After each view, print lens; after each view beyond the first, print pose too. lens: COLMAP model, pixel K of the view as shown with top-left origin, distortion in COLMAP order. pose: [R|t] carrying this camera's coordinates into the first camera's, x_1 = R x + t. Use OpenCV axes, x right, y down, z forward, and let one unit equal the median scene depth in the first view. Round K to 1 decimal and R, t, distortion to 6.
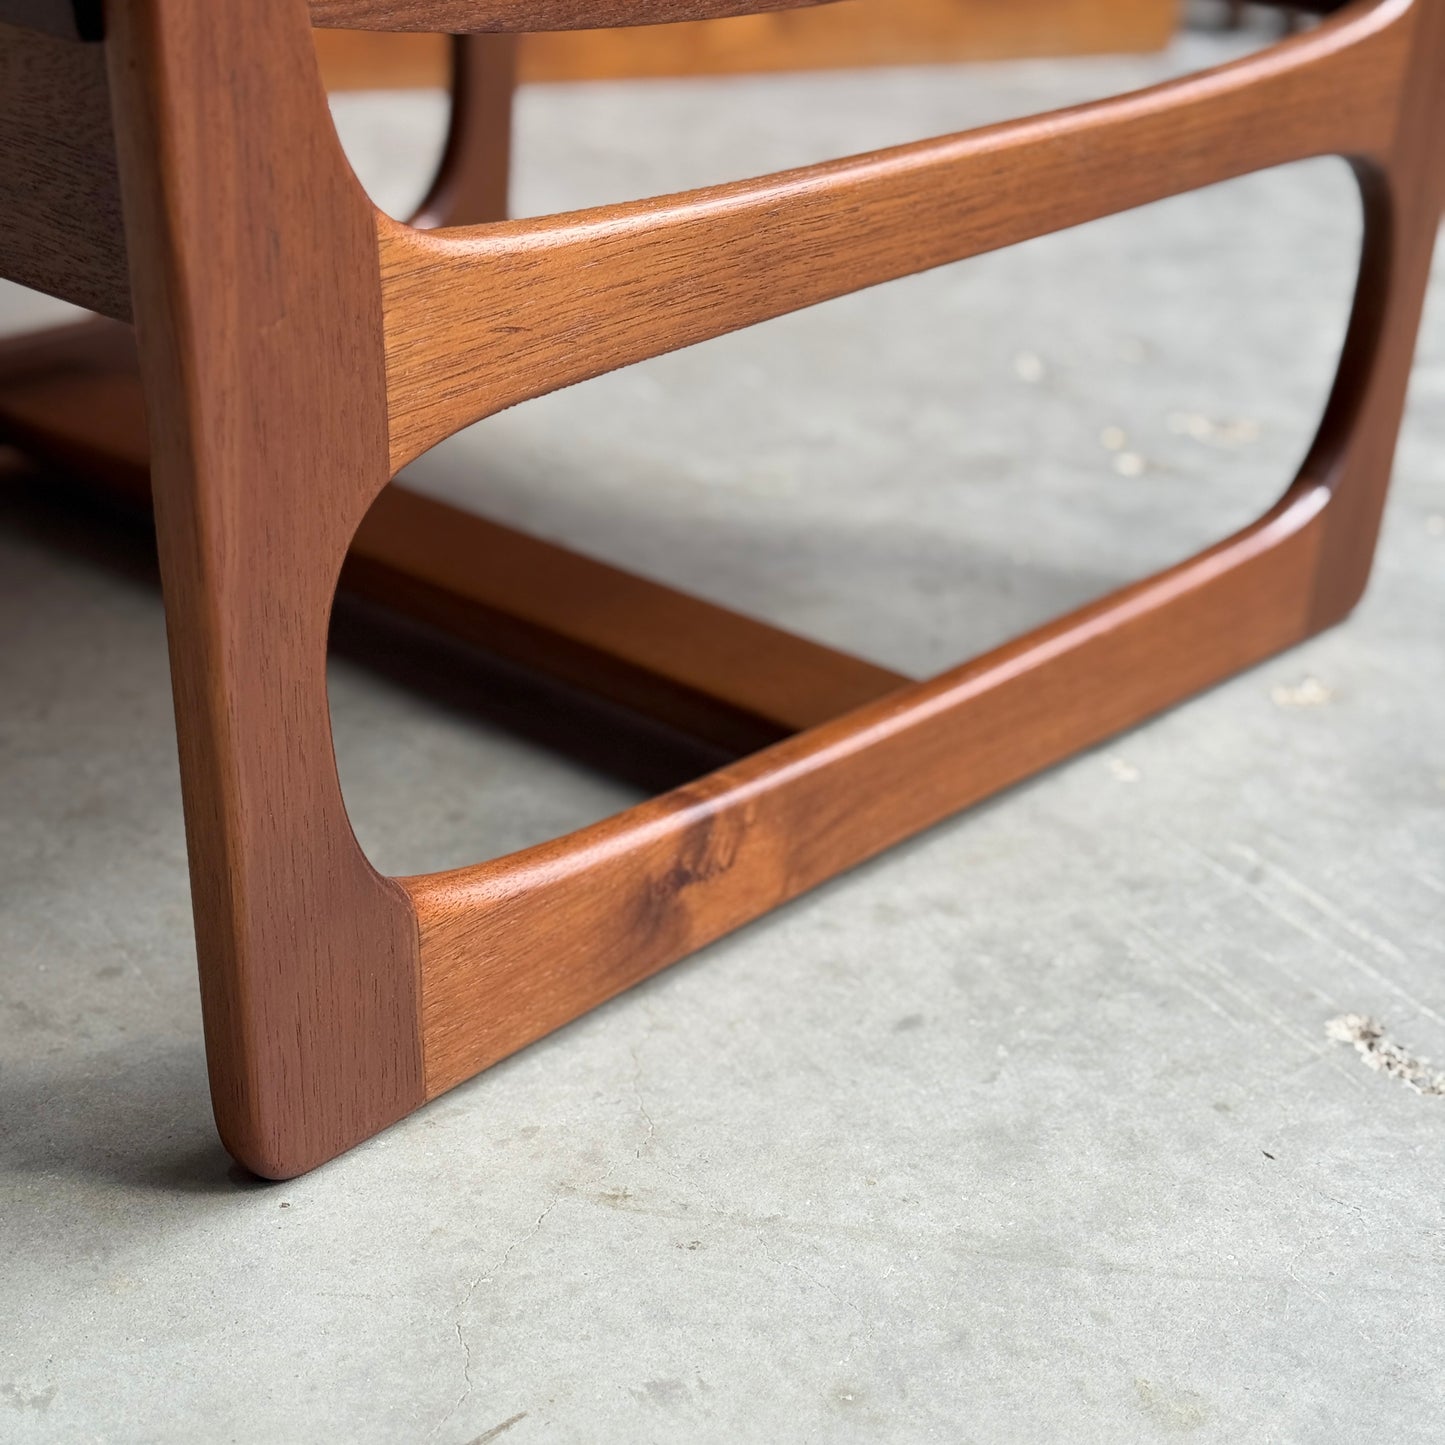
lens RADIAL K [[2638.1, 0, 729.6], [0, 2638.1, 742.9], [0, 0, 1]] dist [0.145201, -0.077528]
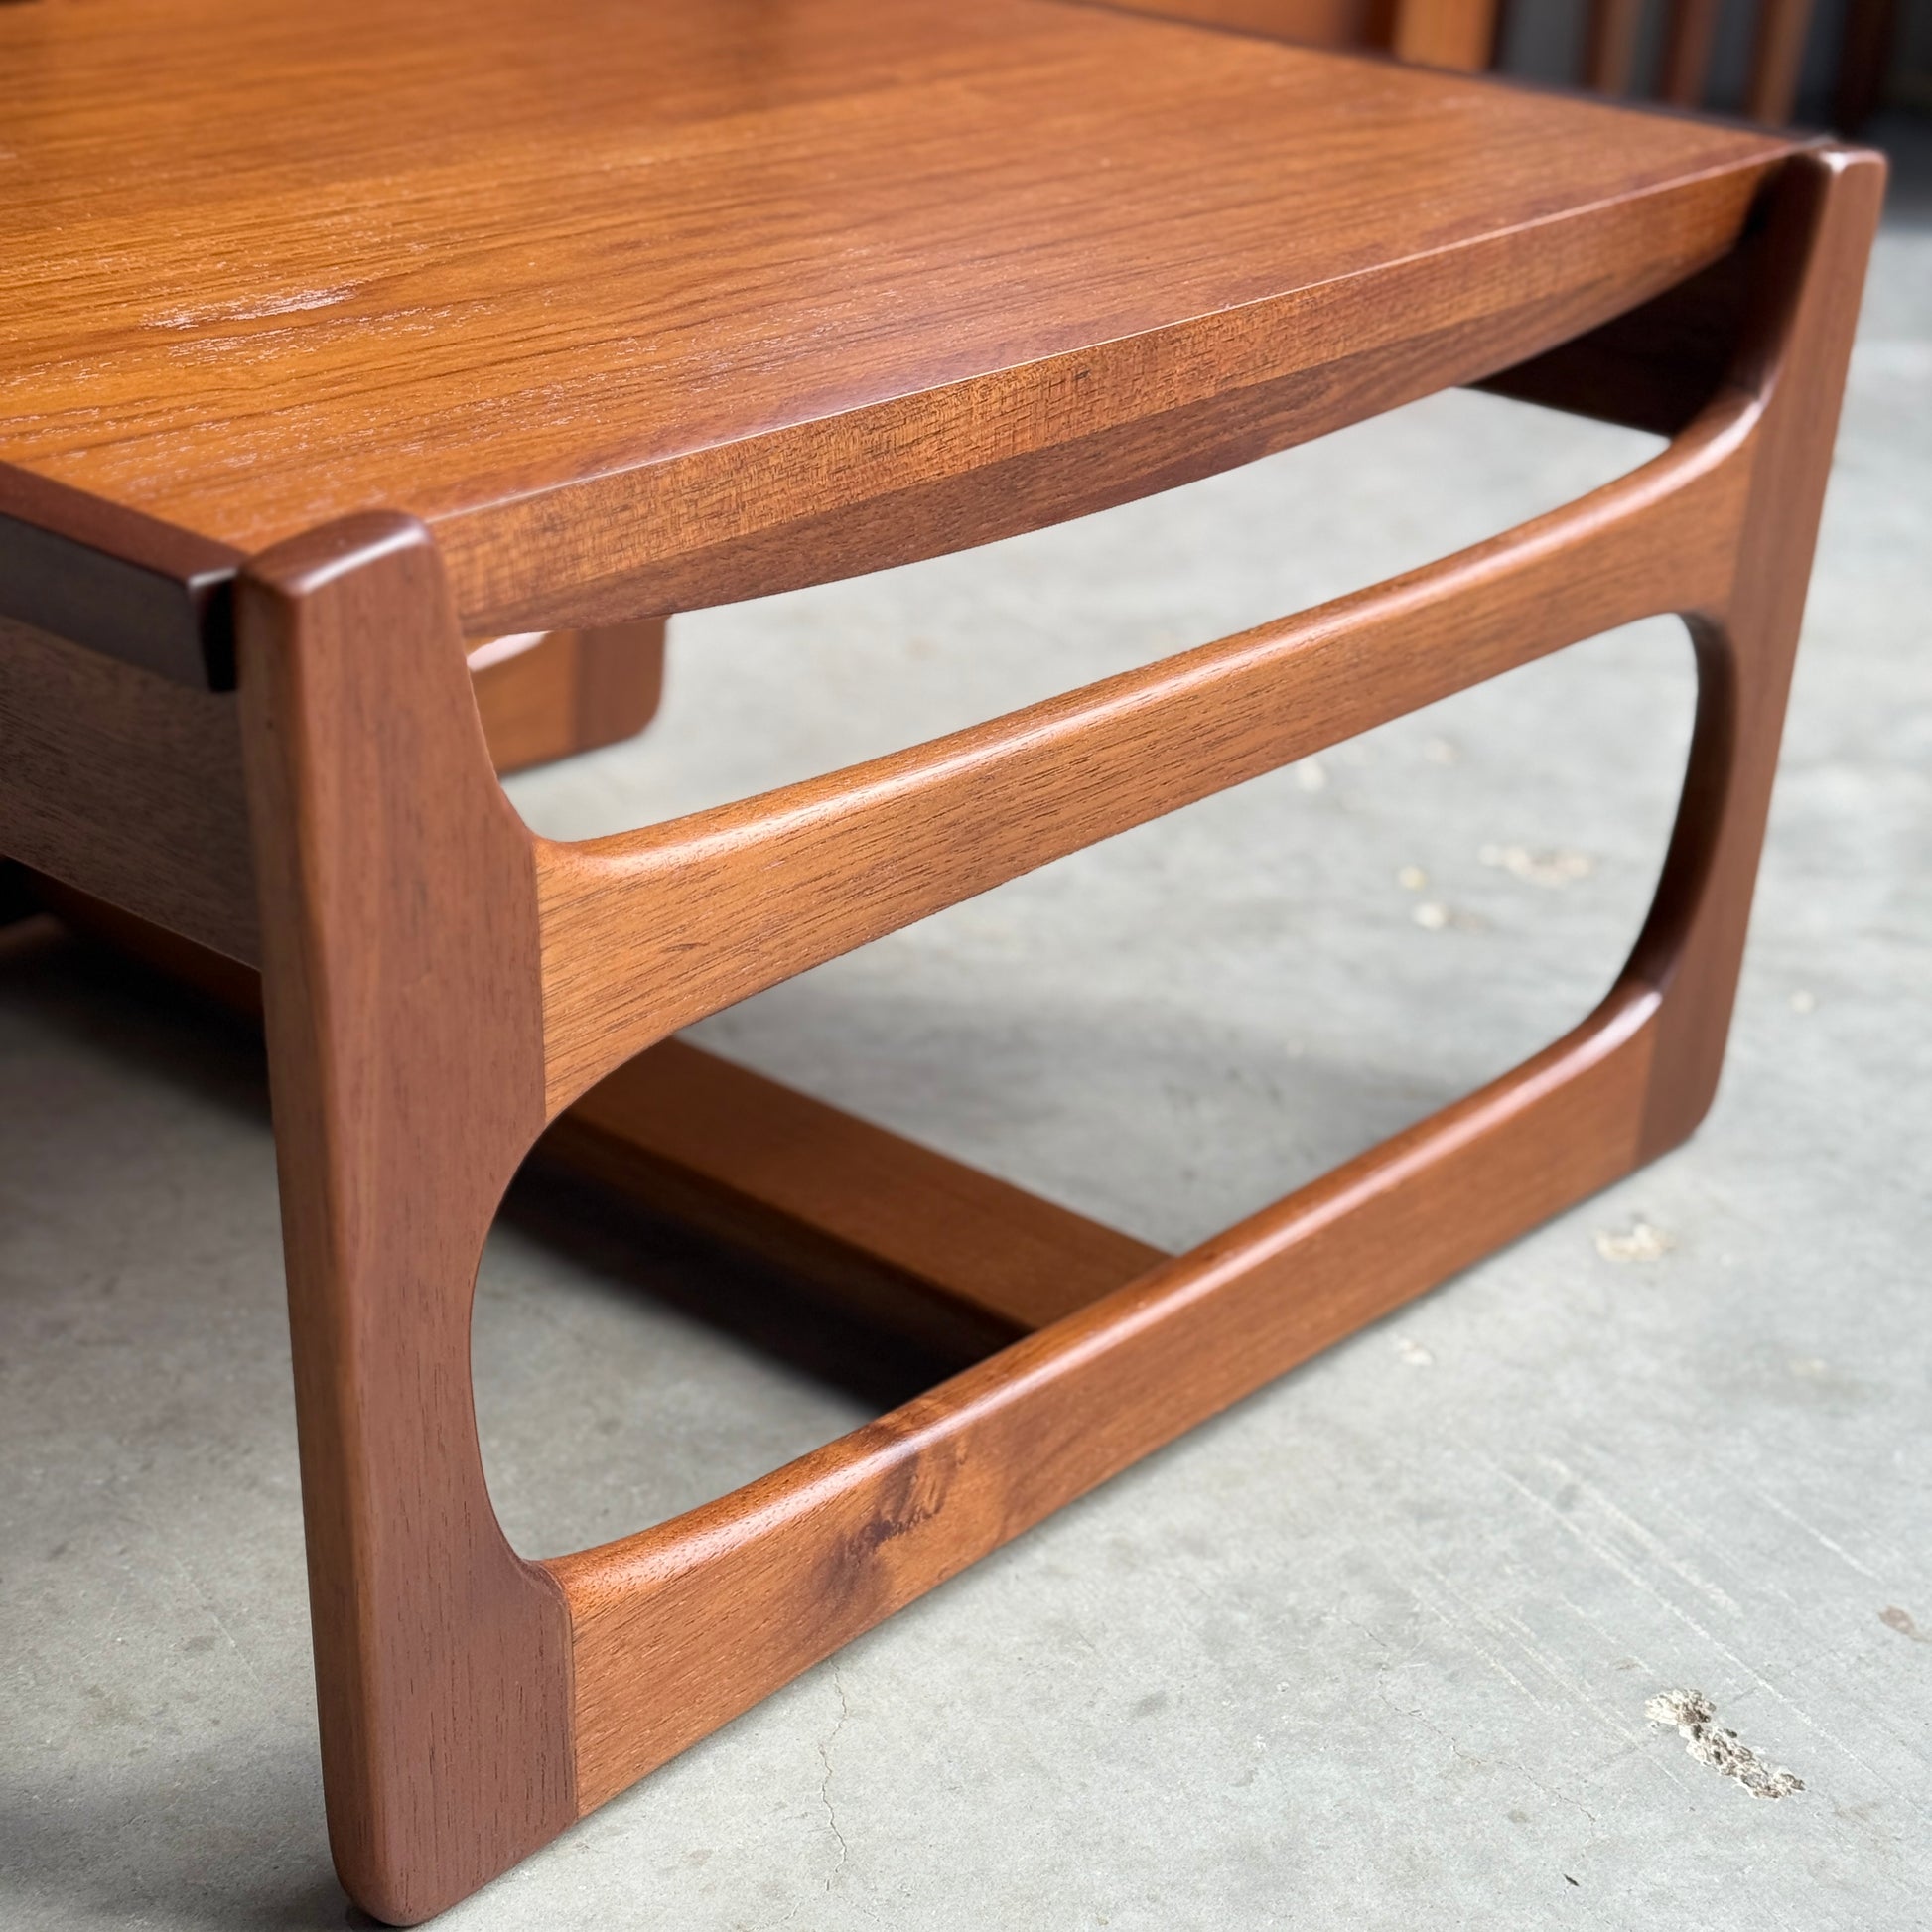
lens RADIAL K [[3519.5, 0, 966.0], [0, 3519.5, 966.0], [0, 0, 1]] dist [0.149564, -0.158920]
pose [[0.999978, 0.000690, 0.006594, 0.001817], [-0.000546, 0.999762, -0.021789, -0.110959], [-0.006608, 0.021785, 0.999741, -0.139766]]
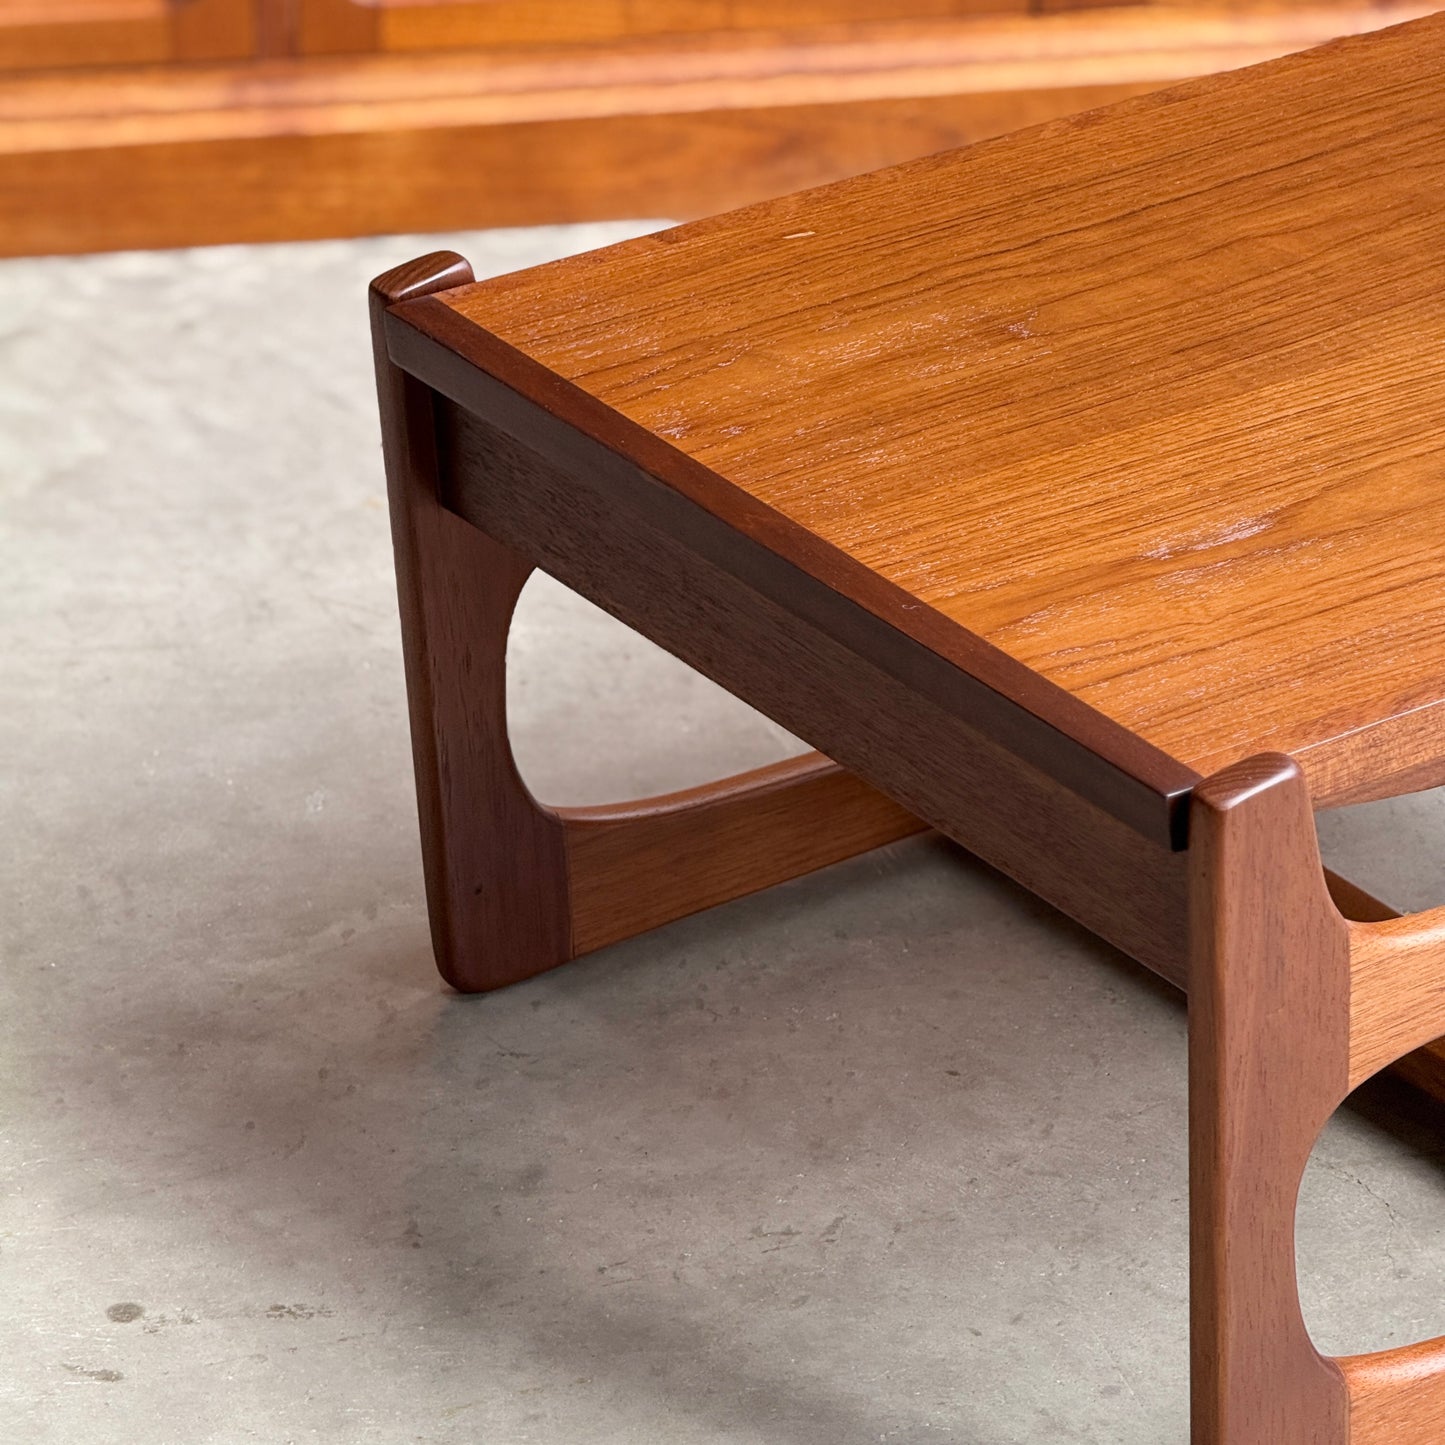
lens RADIAL K [[6824.7, 0, 722.5], [0, 6824.7, 722.5], [0, 0, 1]] dist [0.161350, 5.543270]
pose [[0.969157, 0.079237, -0.233357, 0.340905], [-0.070619, 0.996484, 0.045074, -0.385890], [0.236108, -0.027204, 0.971346, -2.324282]]
